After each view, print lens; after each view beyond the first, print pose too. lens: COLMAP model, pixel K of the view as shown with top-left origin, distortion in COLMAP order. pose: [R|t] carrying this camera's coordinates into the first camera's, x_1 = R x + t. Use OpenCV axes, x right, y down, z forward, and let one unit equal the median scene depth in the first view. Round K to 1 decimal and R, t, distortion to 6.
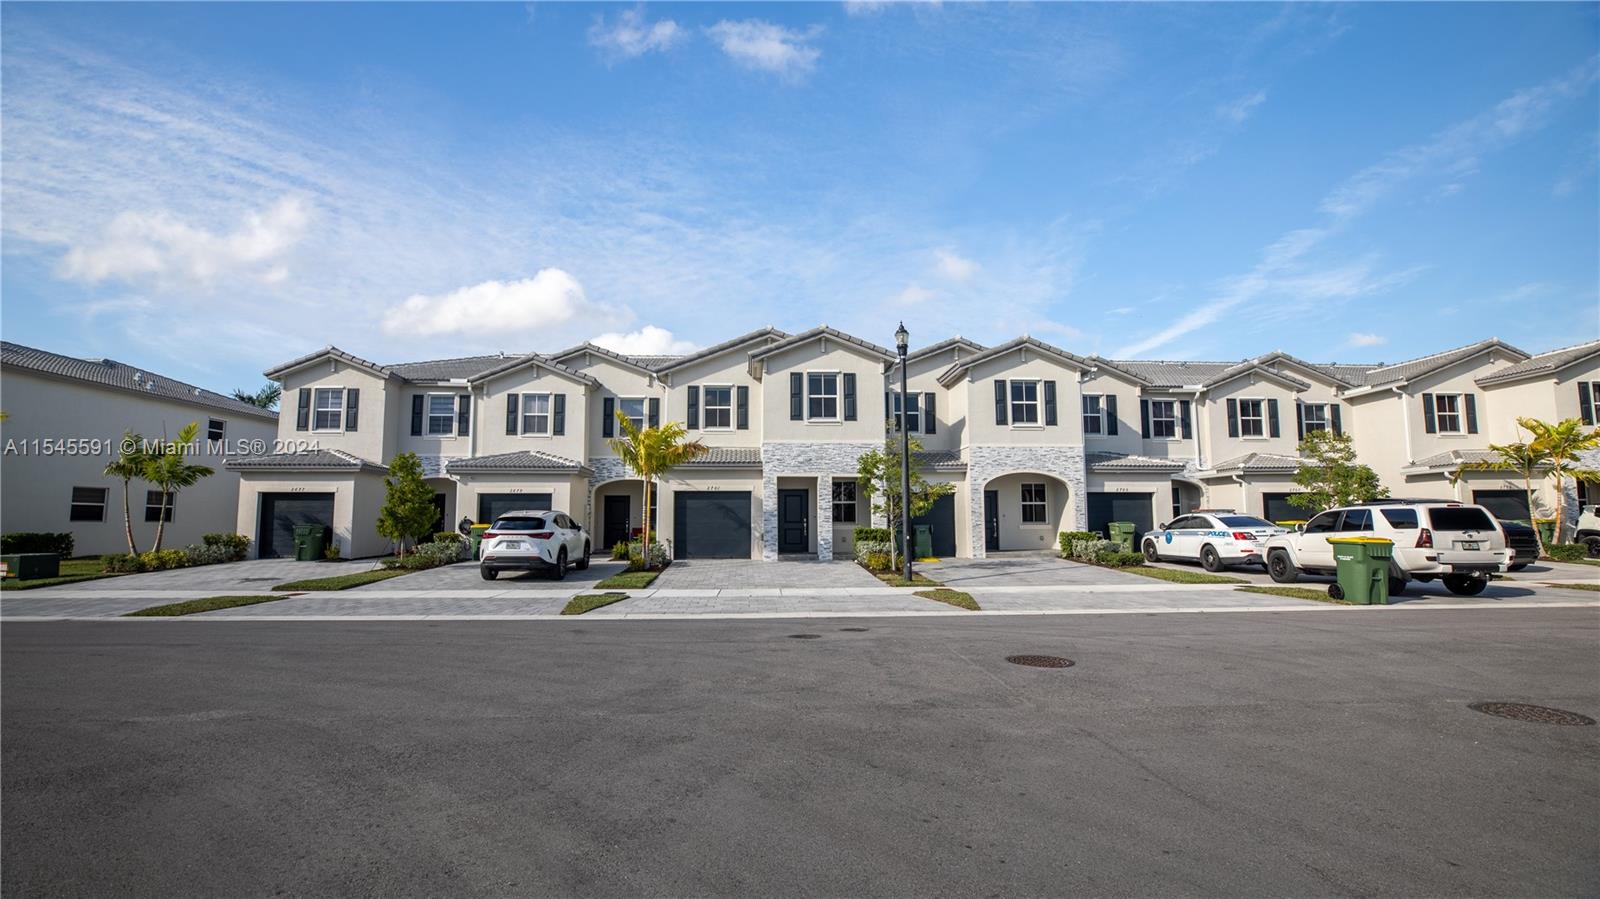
lens RADIAL K [[735.5, 0, 800.0], [0, 735.5, 449.5], [0, 0, 1]] dist [-0.000949, -0.000026]
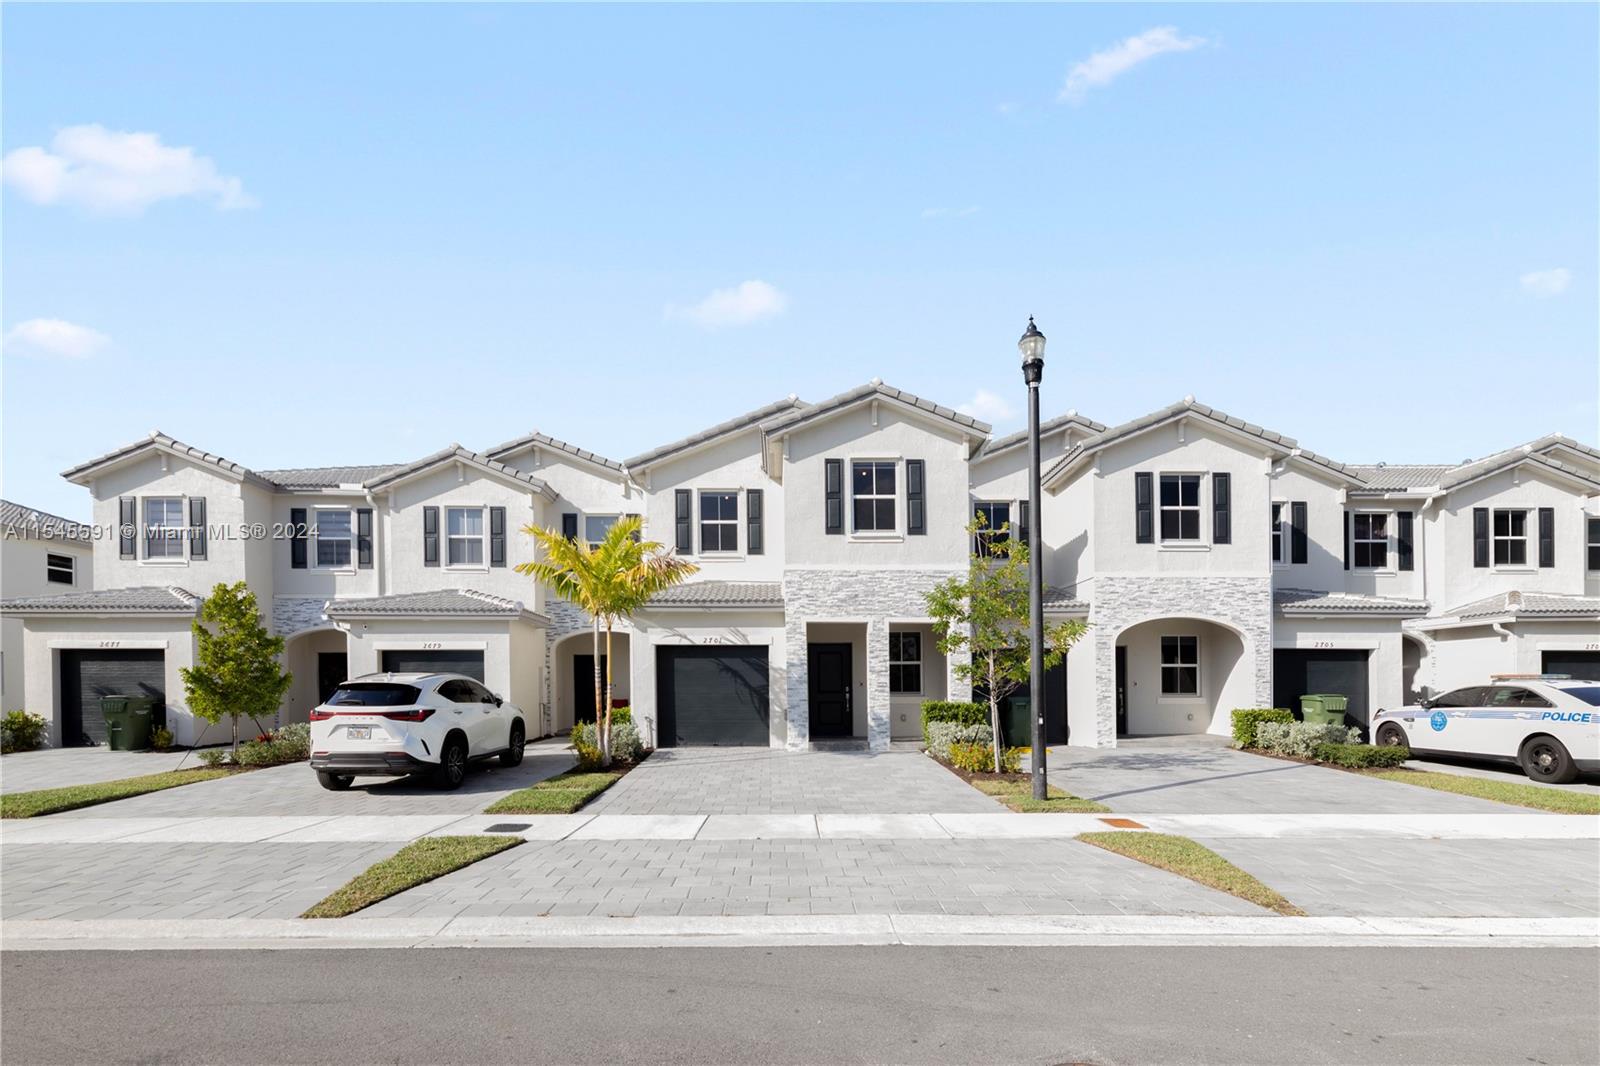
lens RADIAL K [[856.8, 0, 756.8], [0, 856.8, 492.2], [0, 0, 1]] dist [0.019597, -0.000540]
pose [[0.996227, -0.018096, -0.084880, -0.007692], [0.006952, 0.991517, -0.129791, 0.019912], [0.086509, 0.128711, 0.987902, 0.205716]]
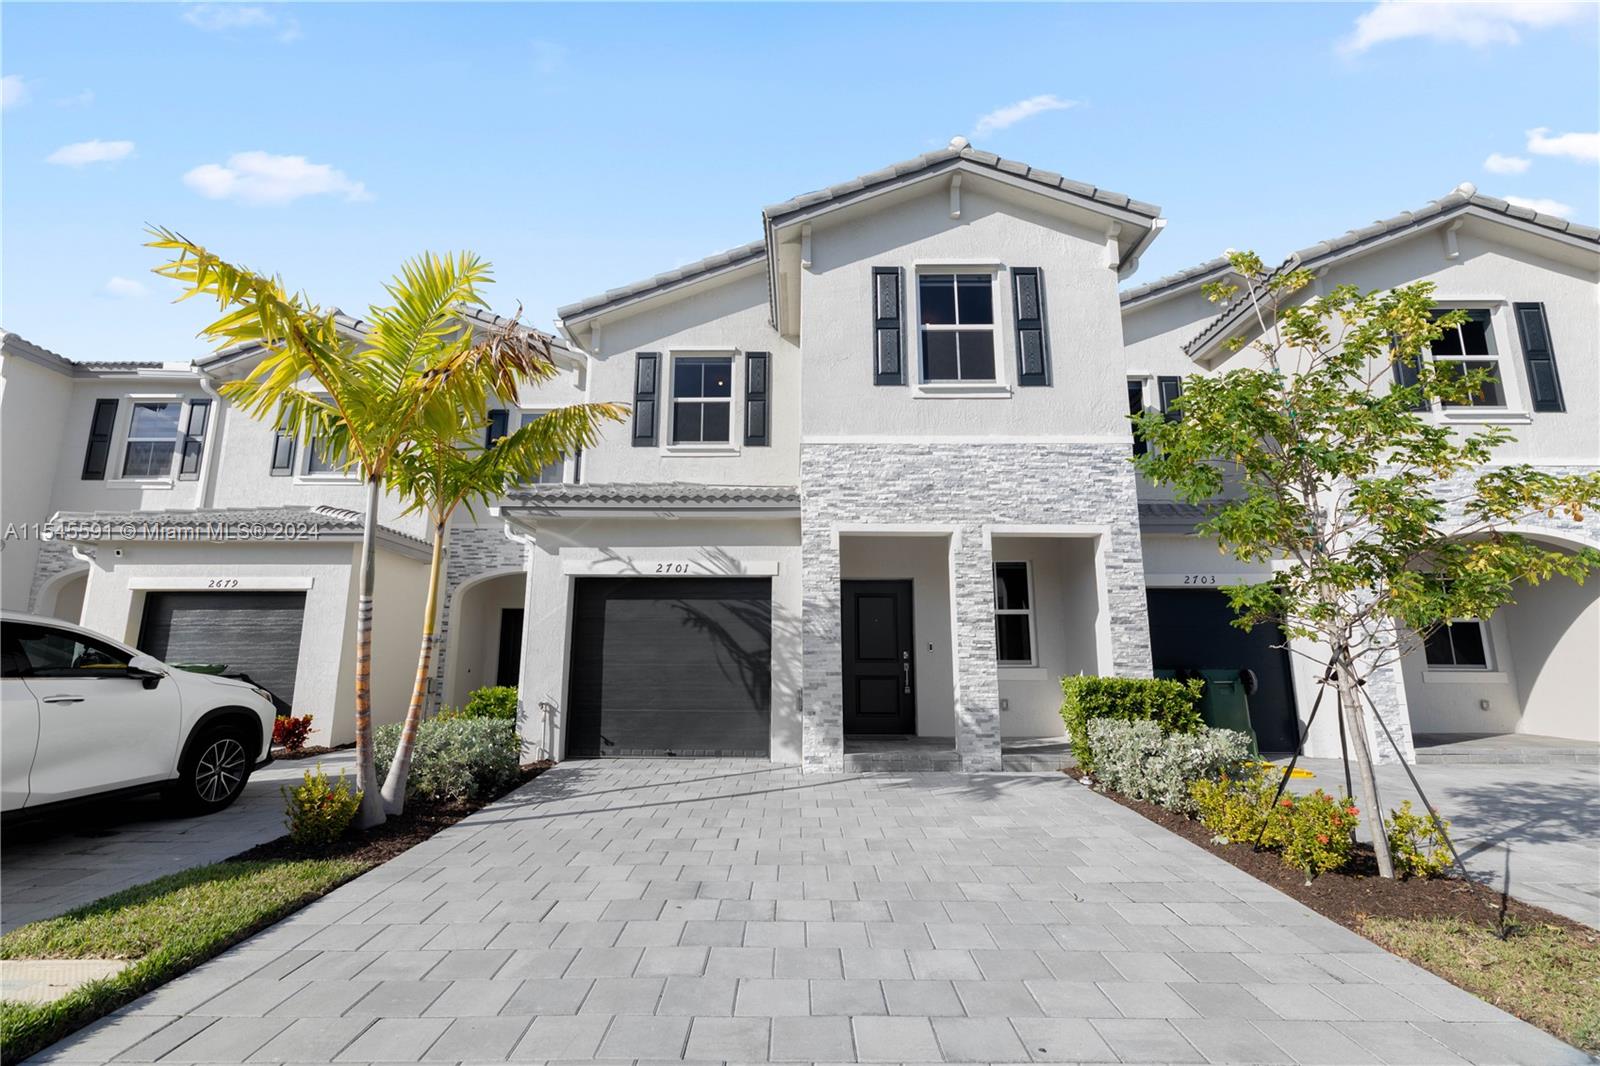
lens RADIAL K [[719.0, 0, 789.0], [0, 719.0, 531.2], [0, 0, 1]] dist [0.015354, 0.000036]
pose [[0.996731, -0.009152, -0.080266, -0.026028], [0.002077, 0.996137, -0.087788, 0.063402], [0.080759, 0.087334, 0.992900, 0.604644]]
